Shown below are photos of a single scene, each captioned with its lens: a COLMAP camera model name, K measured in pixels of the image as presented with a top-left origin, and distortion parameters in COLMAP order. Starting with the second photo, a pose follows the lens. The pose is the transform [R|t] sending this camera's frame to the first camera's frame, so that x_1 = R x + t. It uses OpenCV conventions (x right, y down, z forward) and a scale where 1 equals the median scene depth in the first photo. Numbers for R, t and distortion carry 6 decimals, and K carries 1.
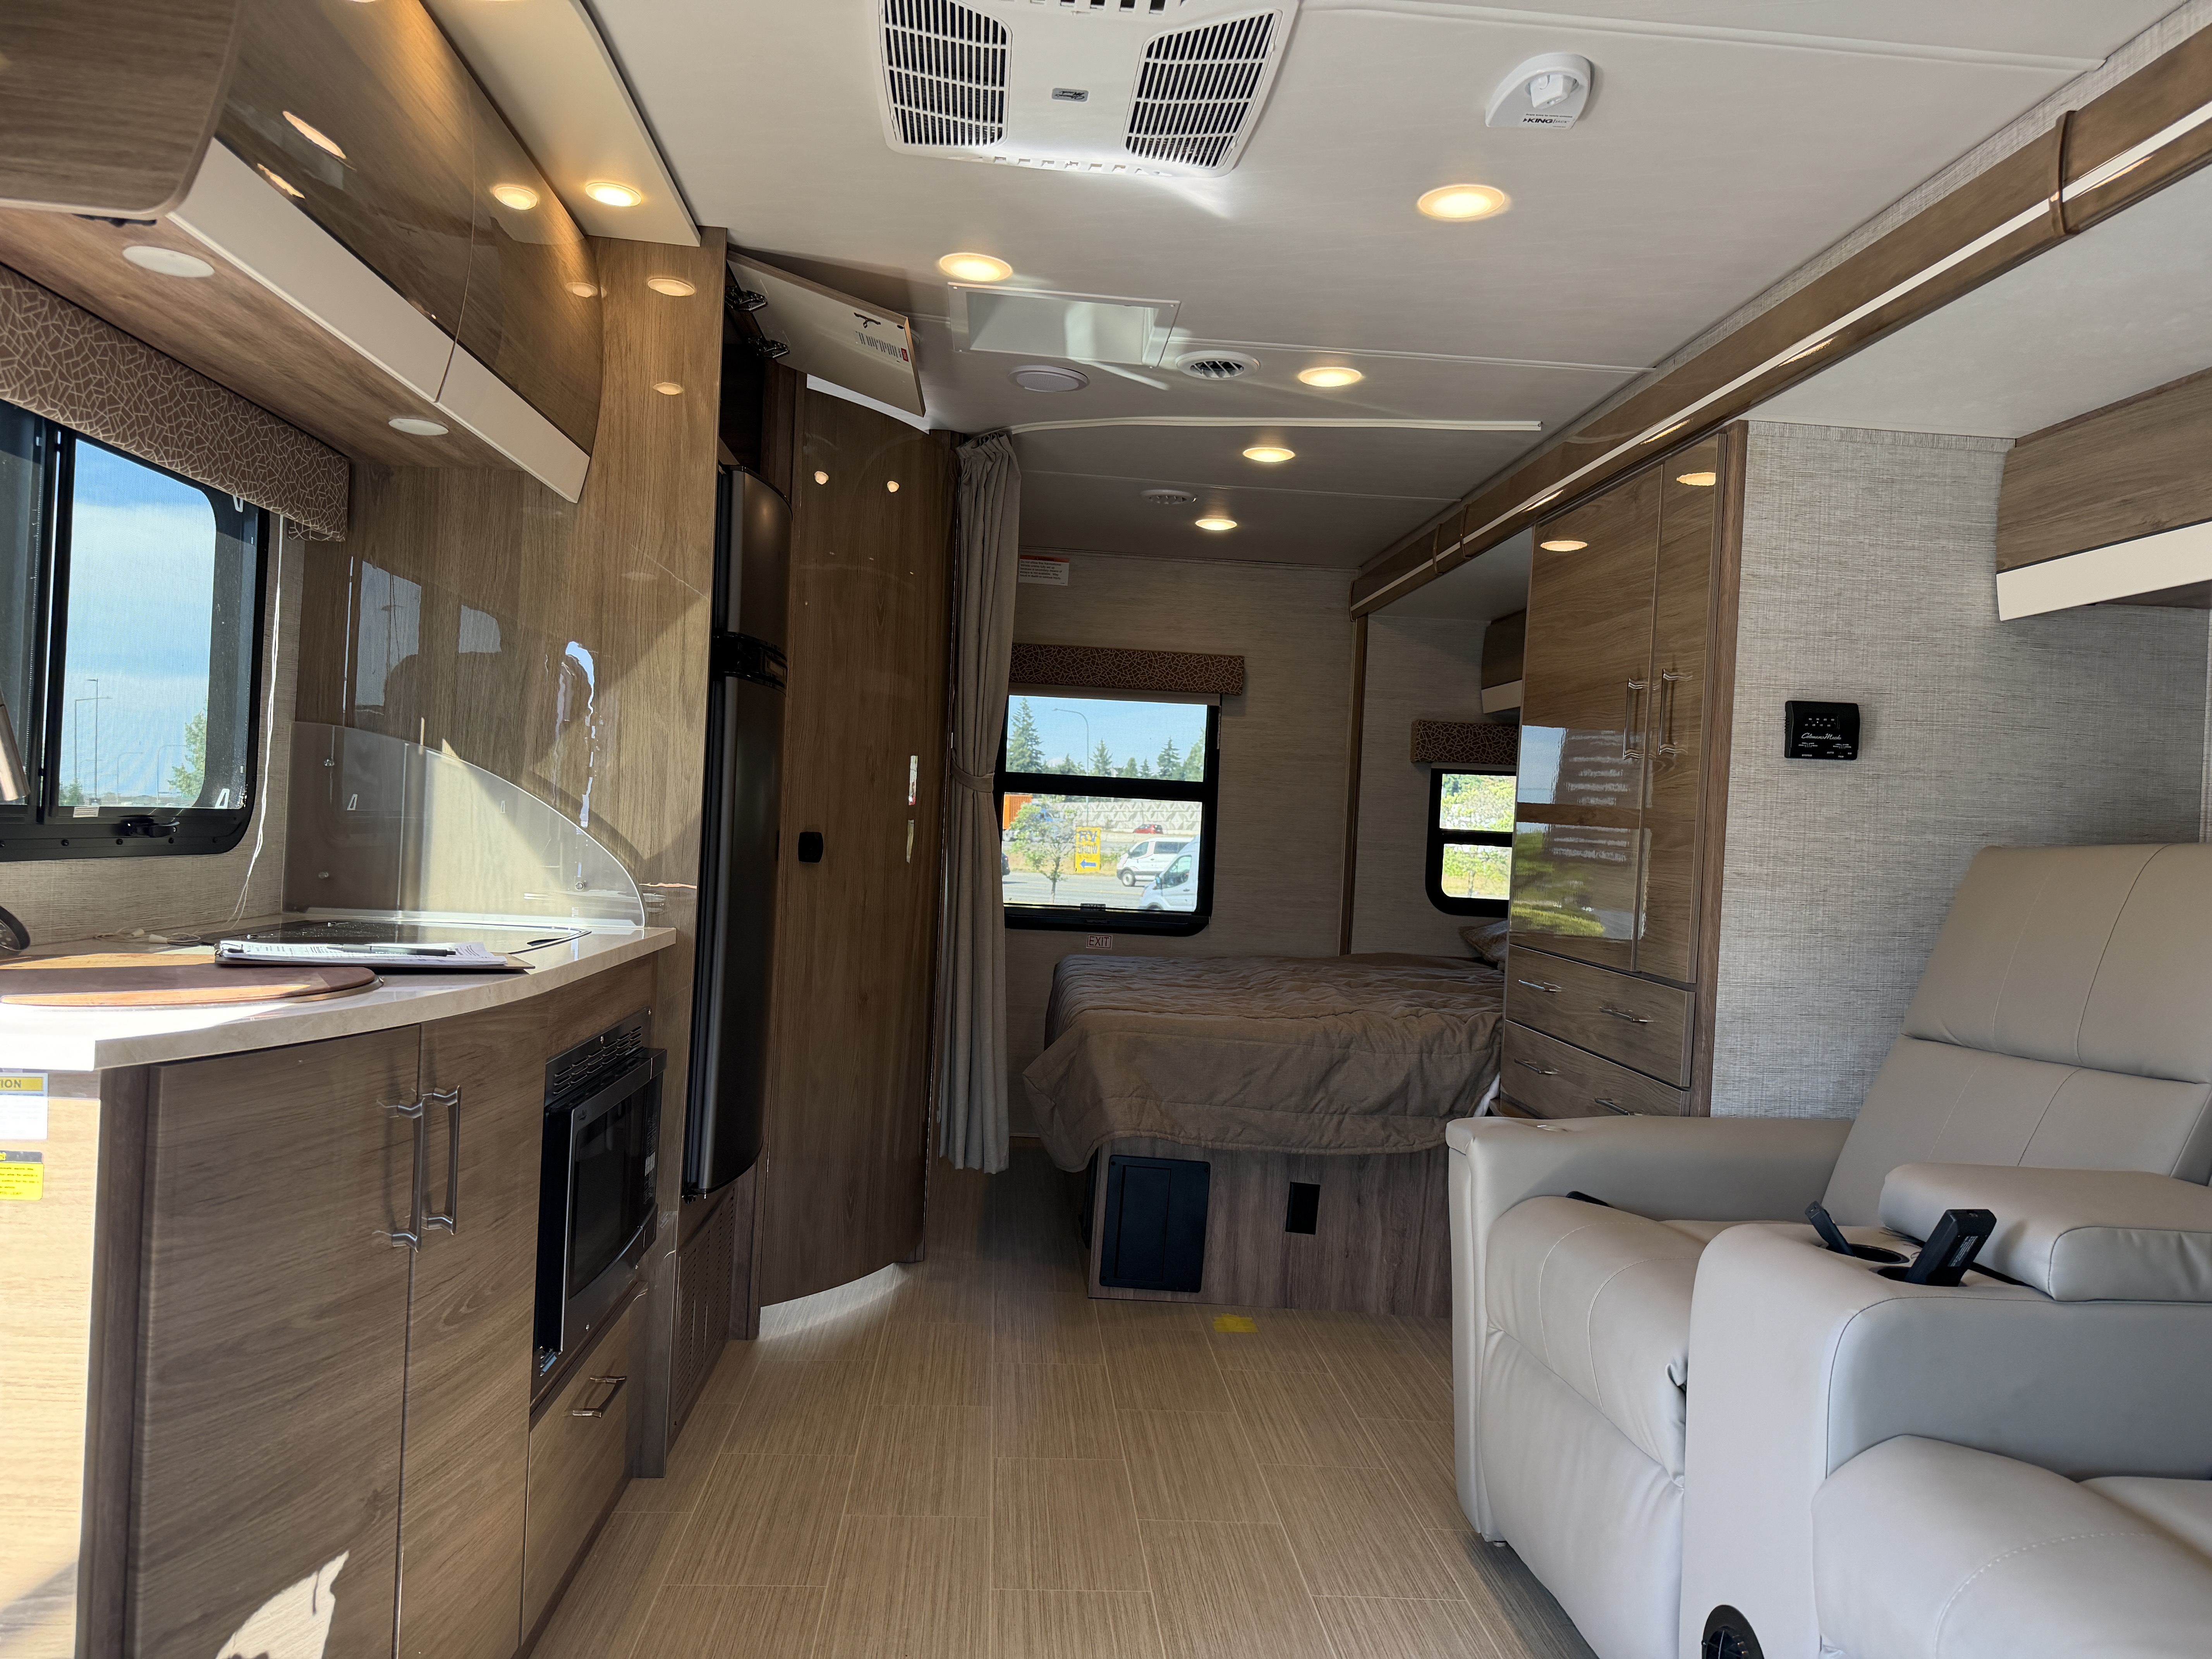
lens RADIAL K [[1541.2, 0, 1106.0], [0, 1541.2, 829.5], [0, 0, 1]] dist [0.141990, -0.215810]
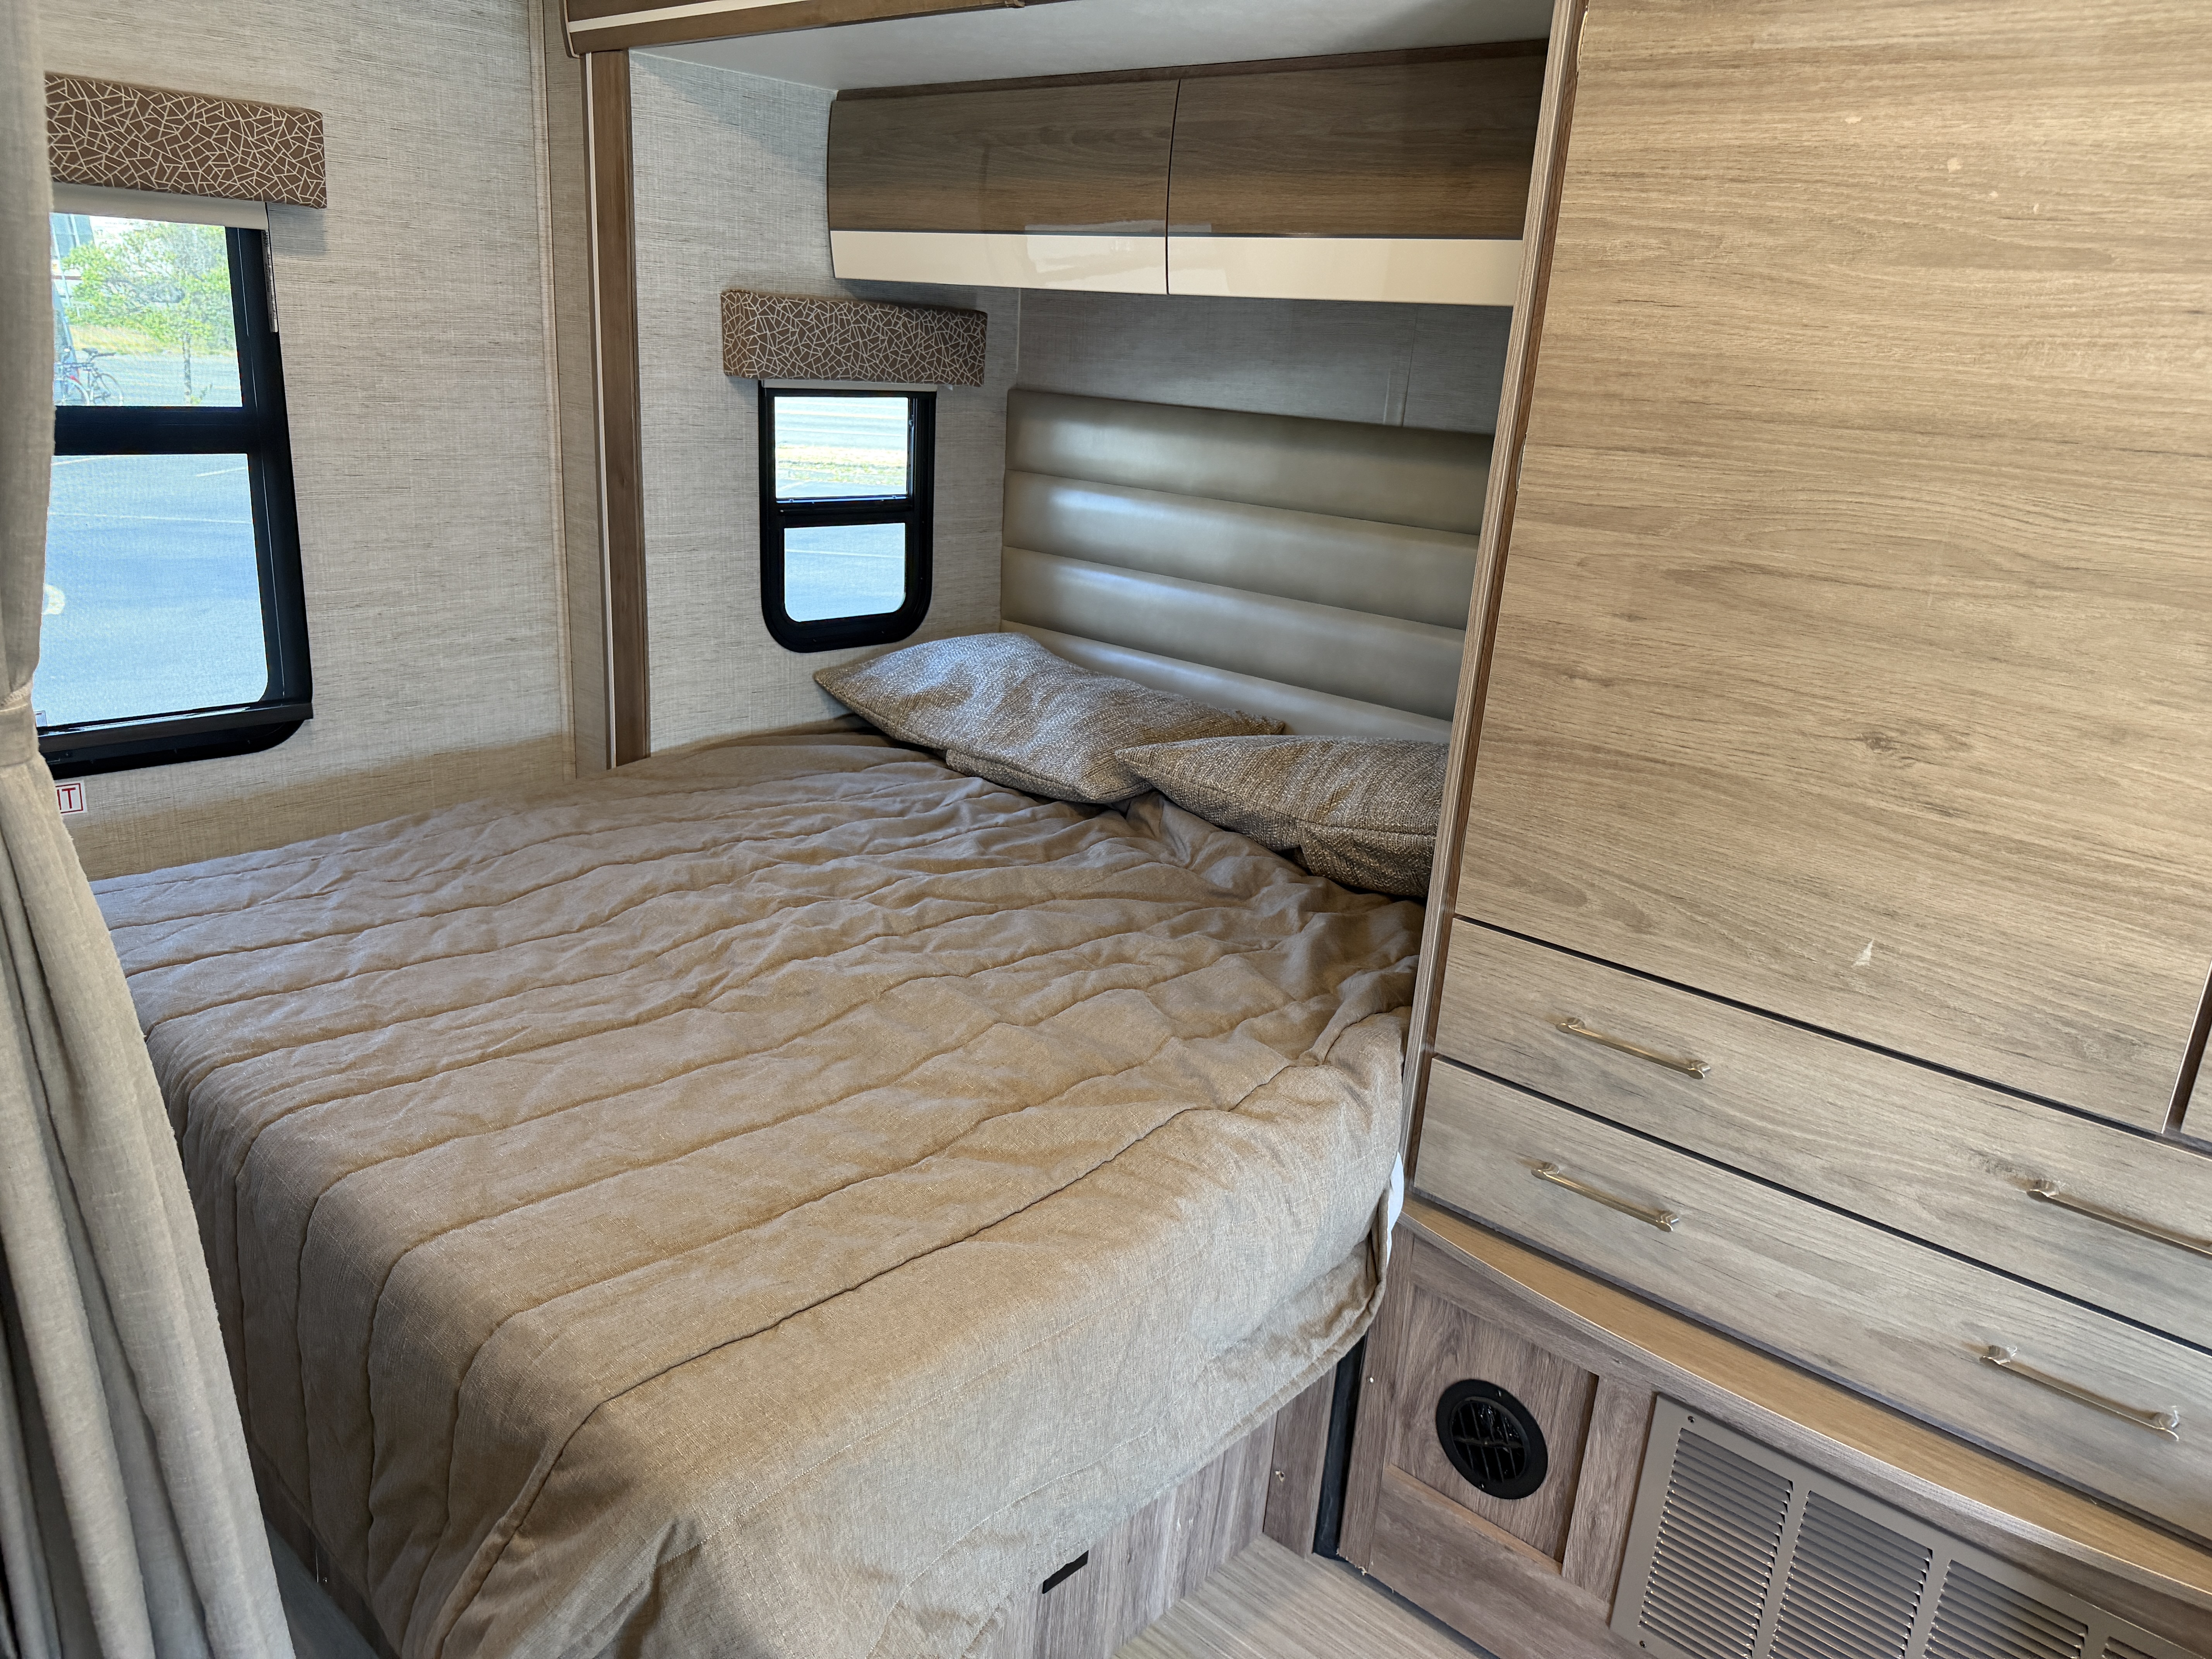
lens RADIAL K [[1592.4, 0, 1174.1], [0, 1592.4, 850.9], [0, 0, 1]] dist [0.000924, -0.004071]
pose [[0.712209, -0.214910, 0.668260, -0.129029], [-0.023834, 0.944030, 0.328998, -0.107727], [-0.701563, -0.250243, 0.667225, 0.750858]]
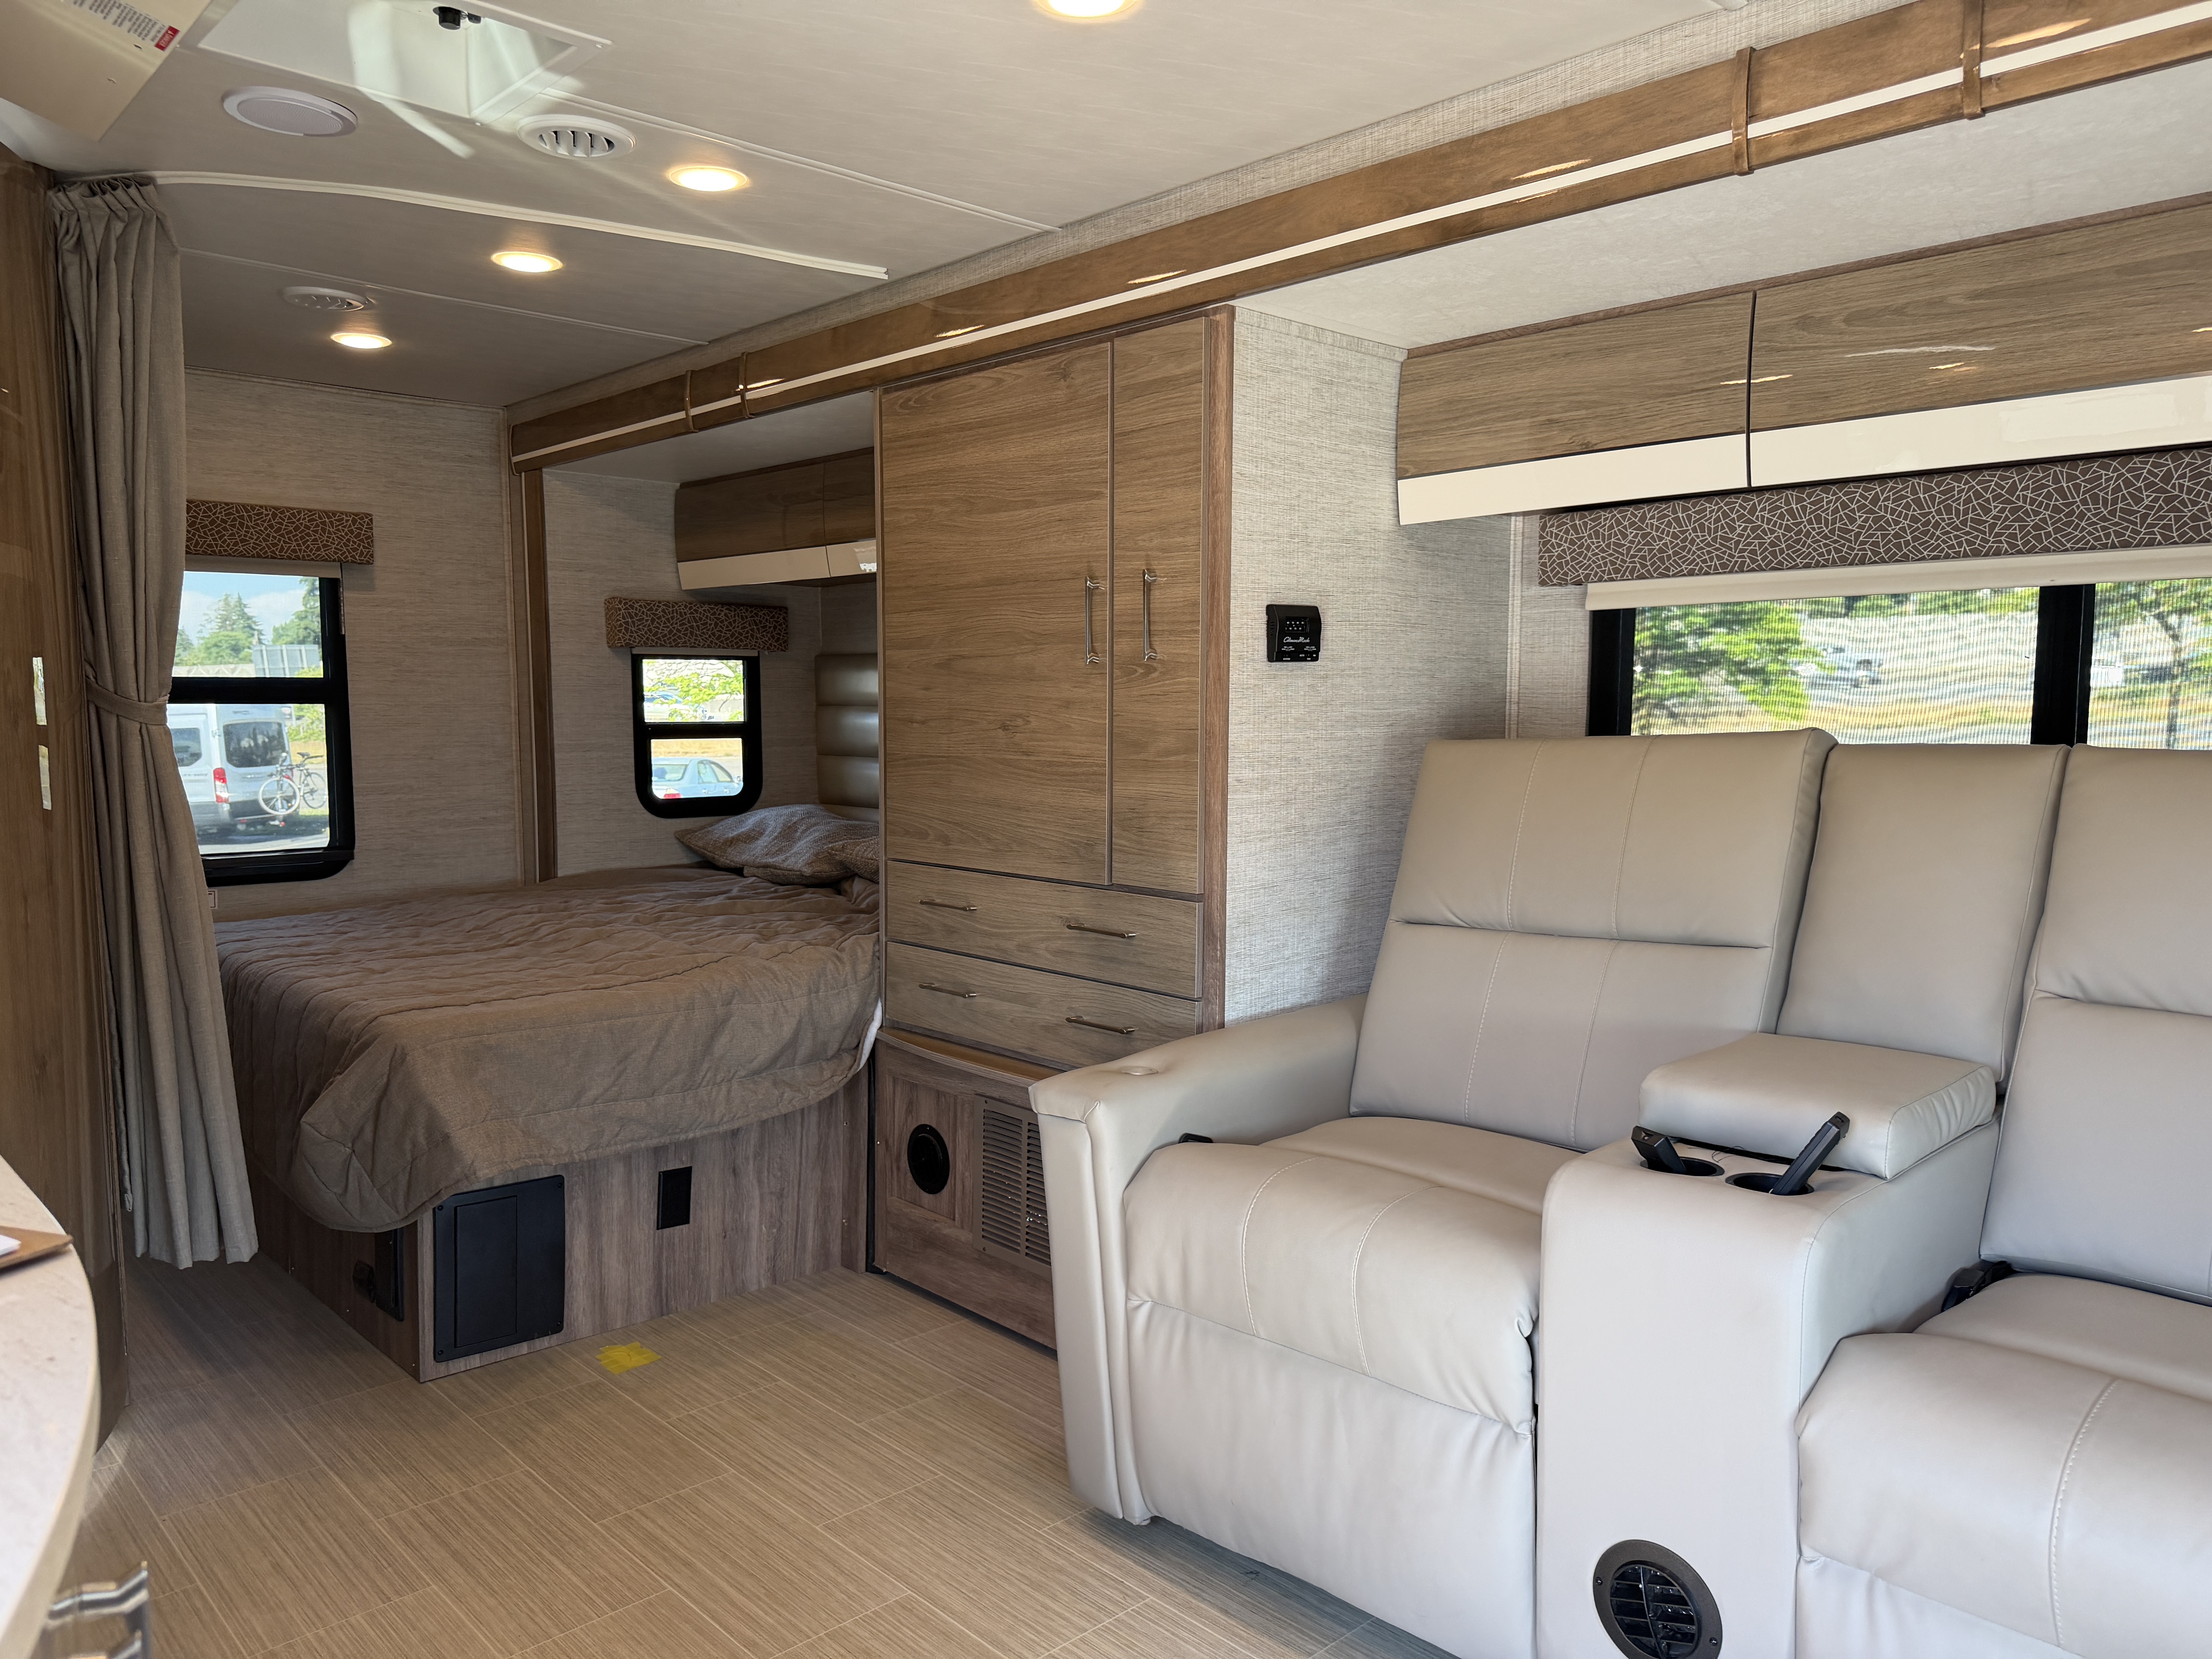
lens RADIAL K [[1545.7, 0, 1119.6], [0, 1545.7, 845.0], [0, 0, 1]] dist [0.132570, -0.173339]
pose [[0.776253, -0.111263, 0.620526, -0.202608], [0.045700, 0.991644, 0.120637, -0.039897], [-0.628763, -0.065287, 0.774851, 0.211221]]
